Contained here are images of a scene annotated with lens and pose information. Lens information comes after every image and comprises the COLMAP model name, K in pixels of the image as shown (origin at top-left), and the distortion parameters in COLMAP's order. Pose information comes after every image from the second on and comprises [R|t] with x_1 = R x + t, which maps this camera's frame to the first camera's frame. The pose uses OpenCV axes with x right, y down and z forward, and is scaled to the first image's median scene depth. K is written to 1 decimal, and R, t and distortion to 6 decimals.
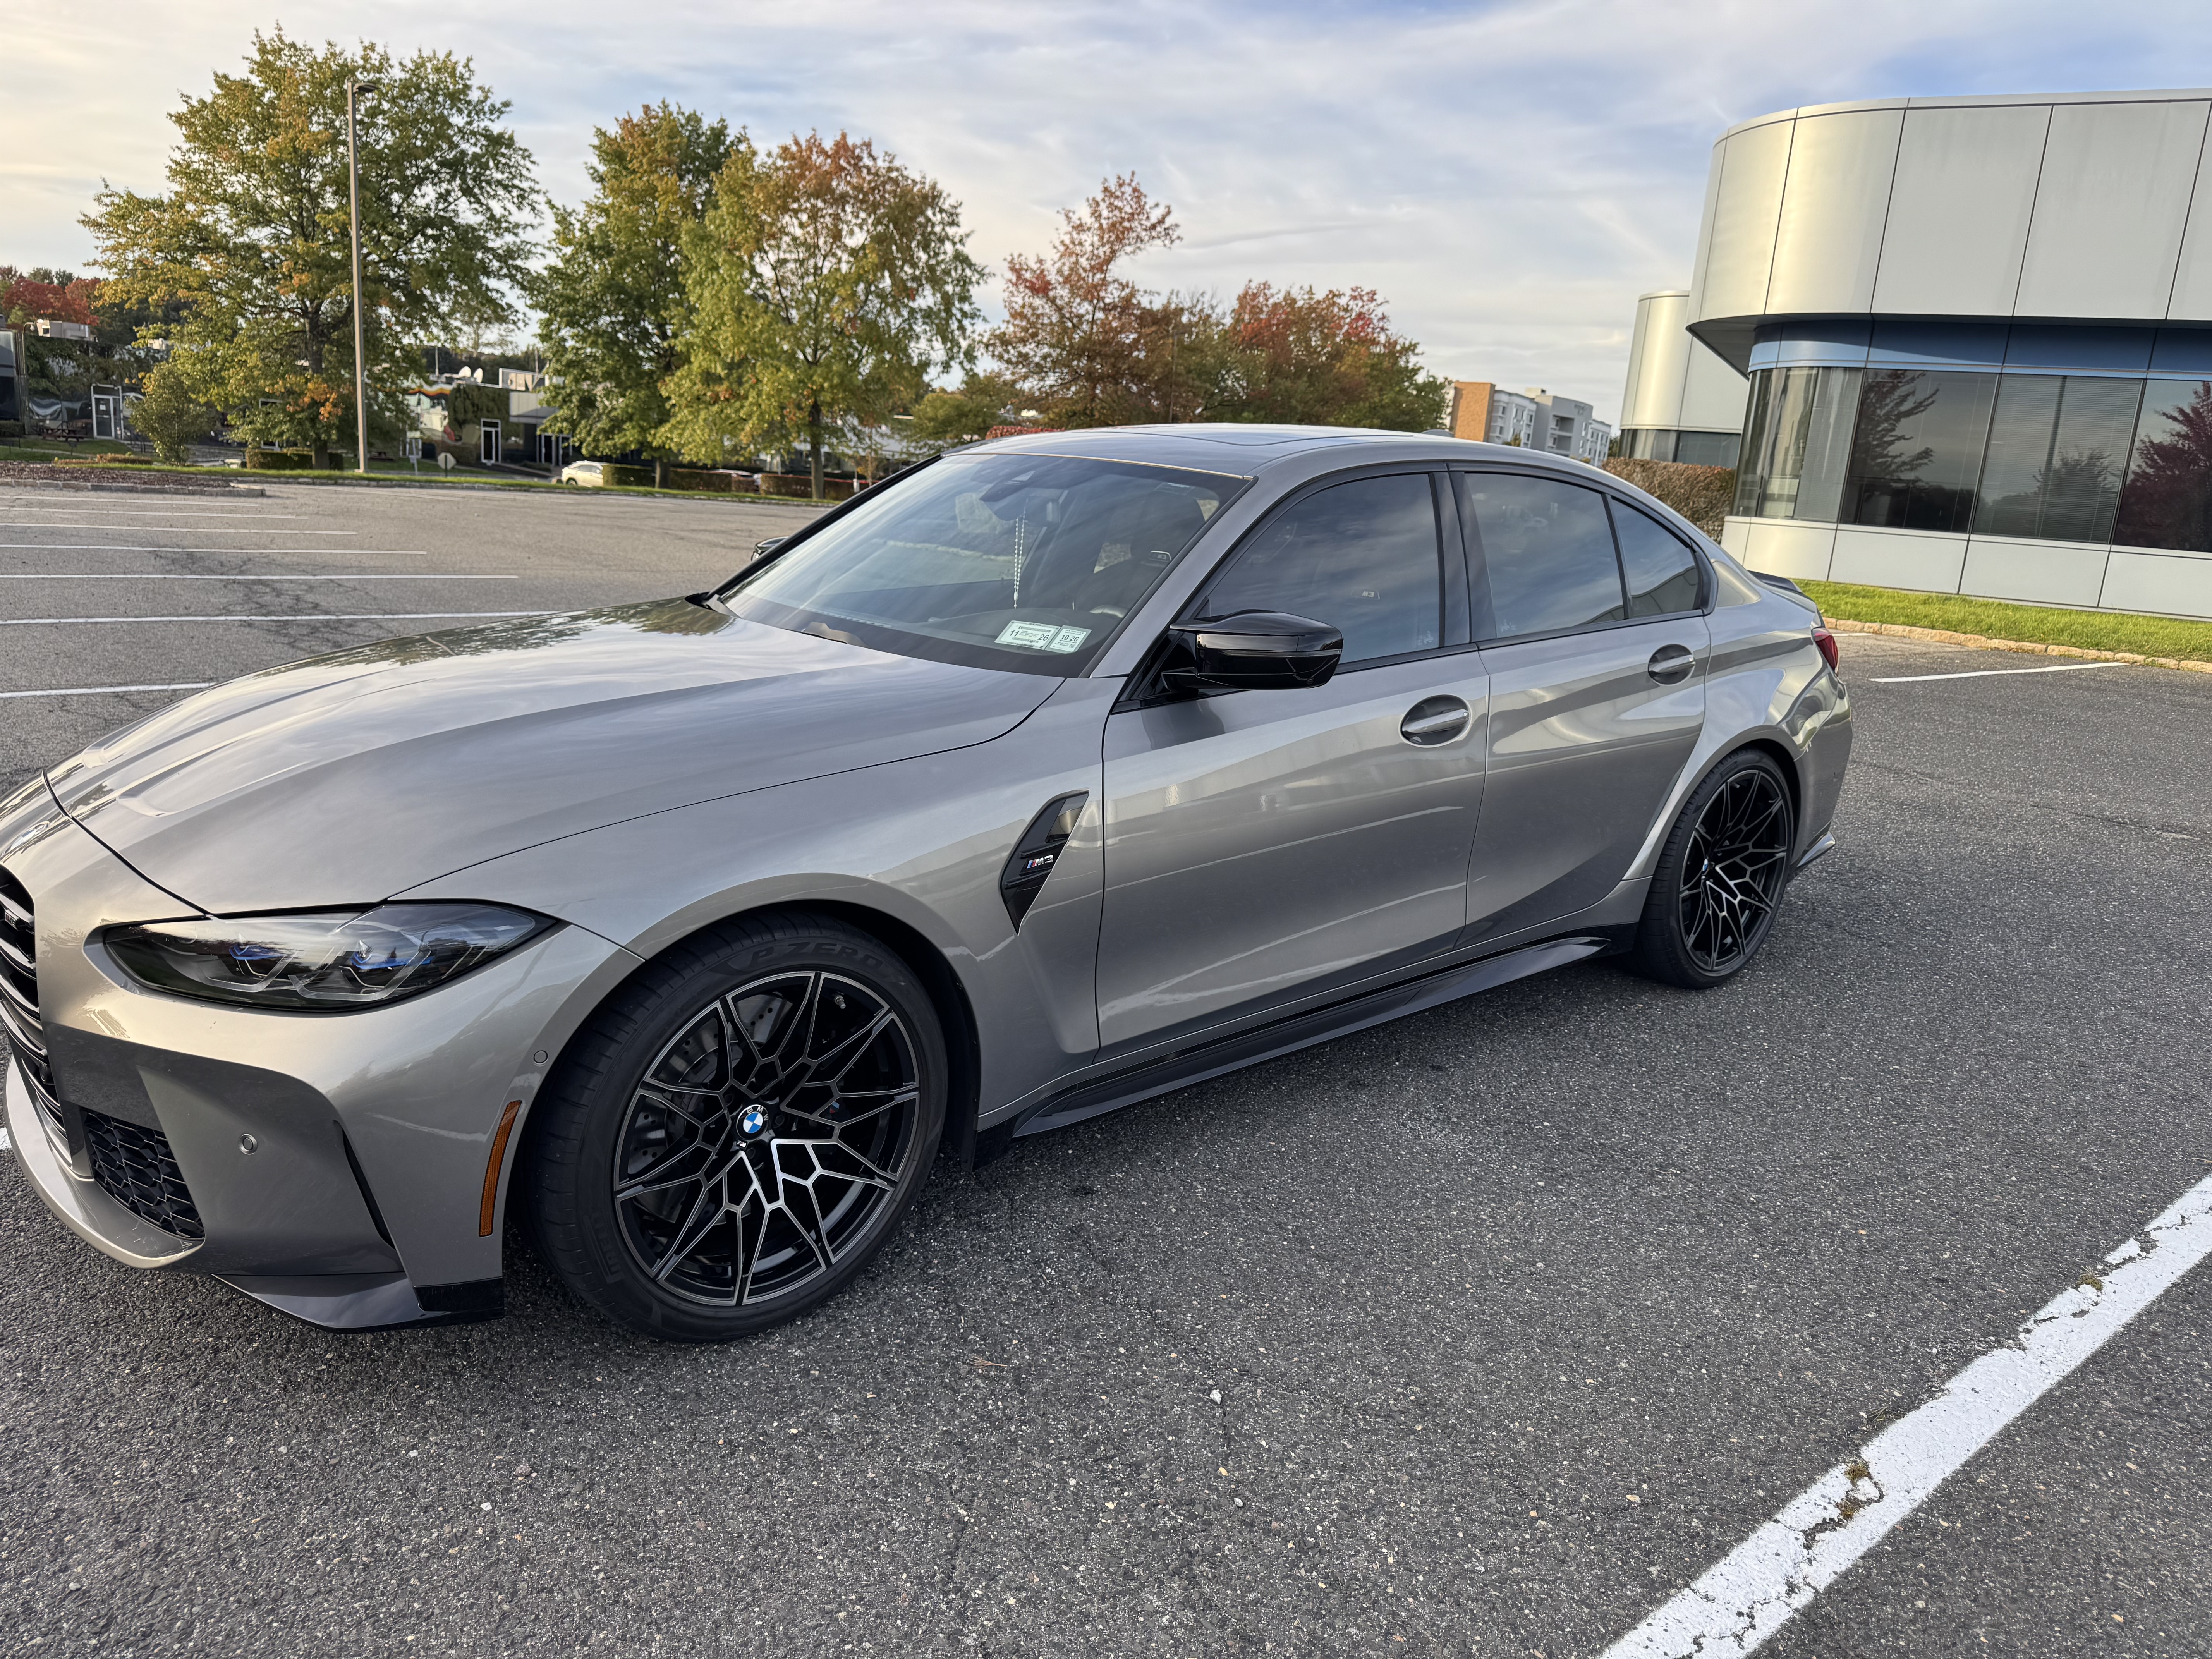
lens RADIAL K [[1548.2, 0, 1111.5], [0, 1548.2, 843.4], [0, 0, 1]] dist [0.007291, -0.016541]
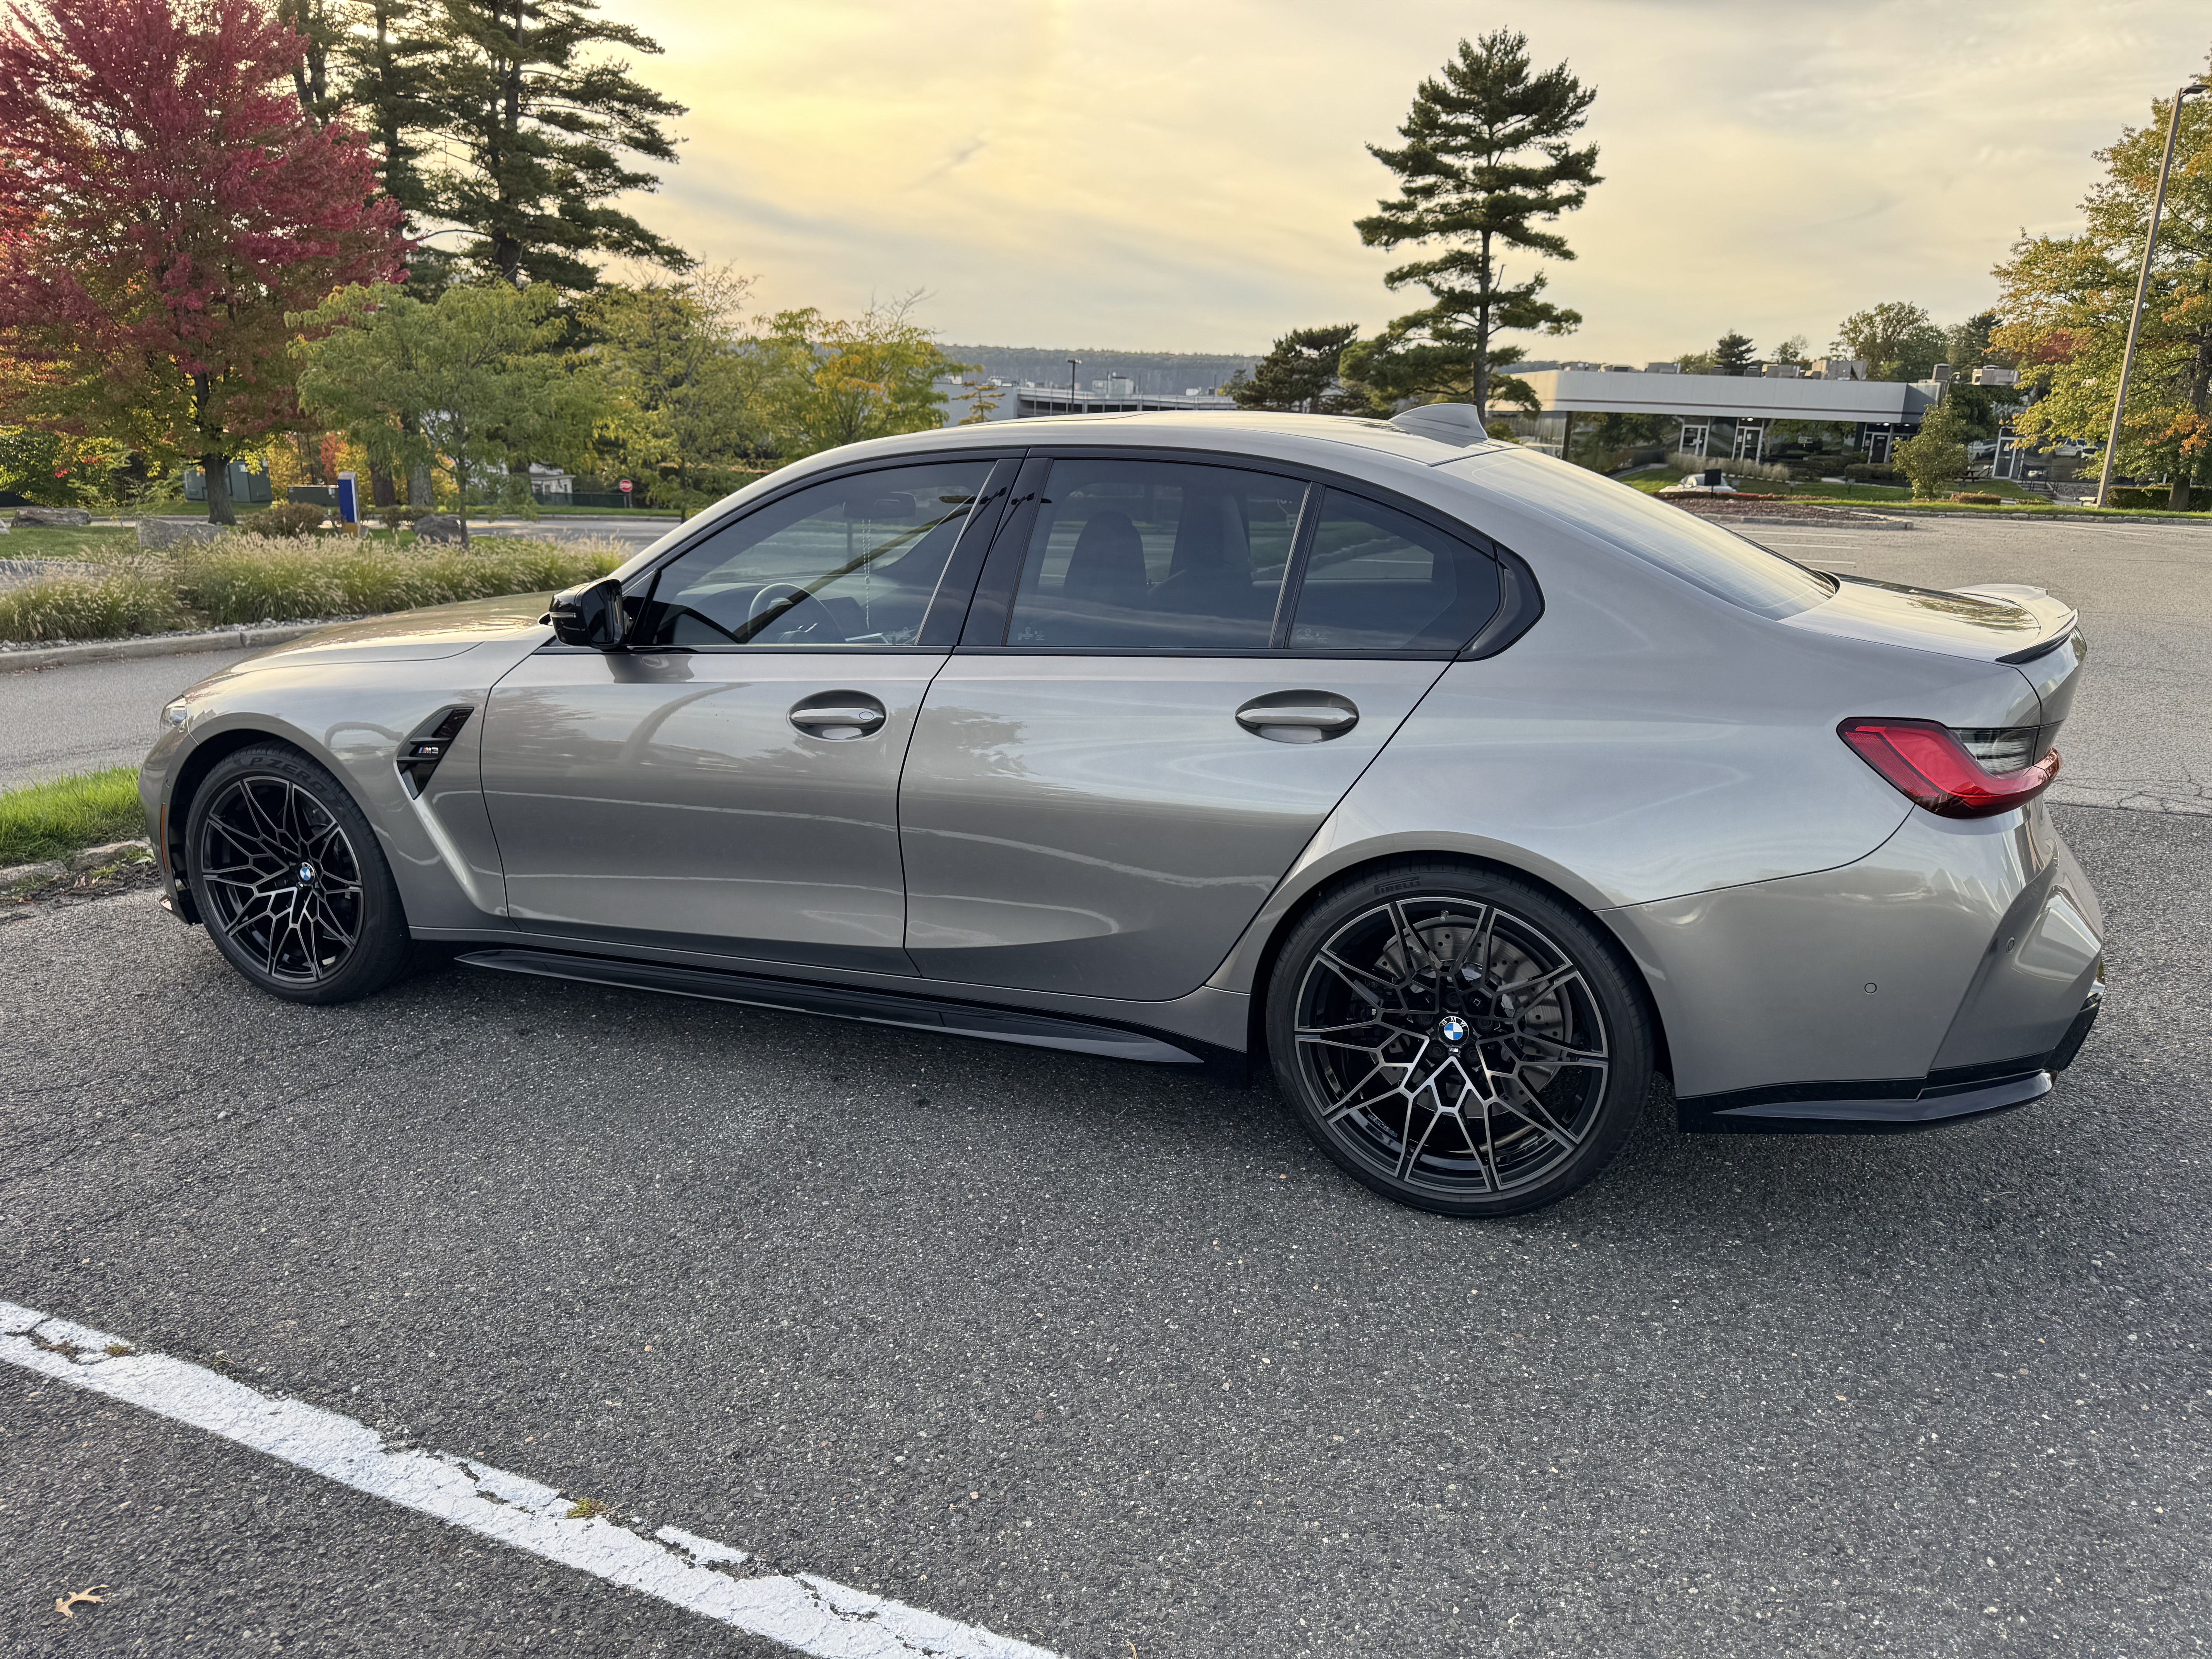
lens RADIAL K [[1548.2, 0, 1111.5], [0, 1548.2, 843.4], [0, 0, 1]] dist [0.007291, -0.016541]
pose [[0.453816, 0.177390, -0.873260, 1.274778], [-0.199047, 0.975404, 0.094698, -0.138354], [0.868580, 0.130845, 0.477963, 0.788188]]
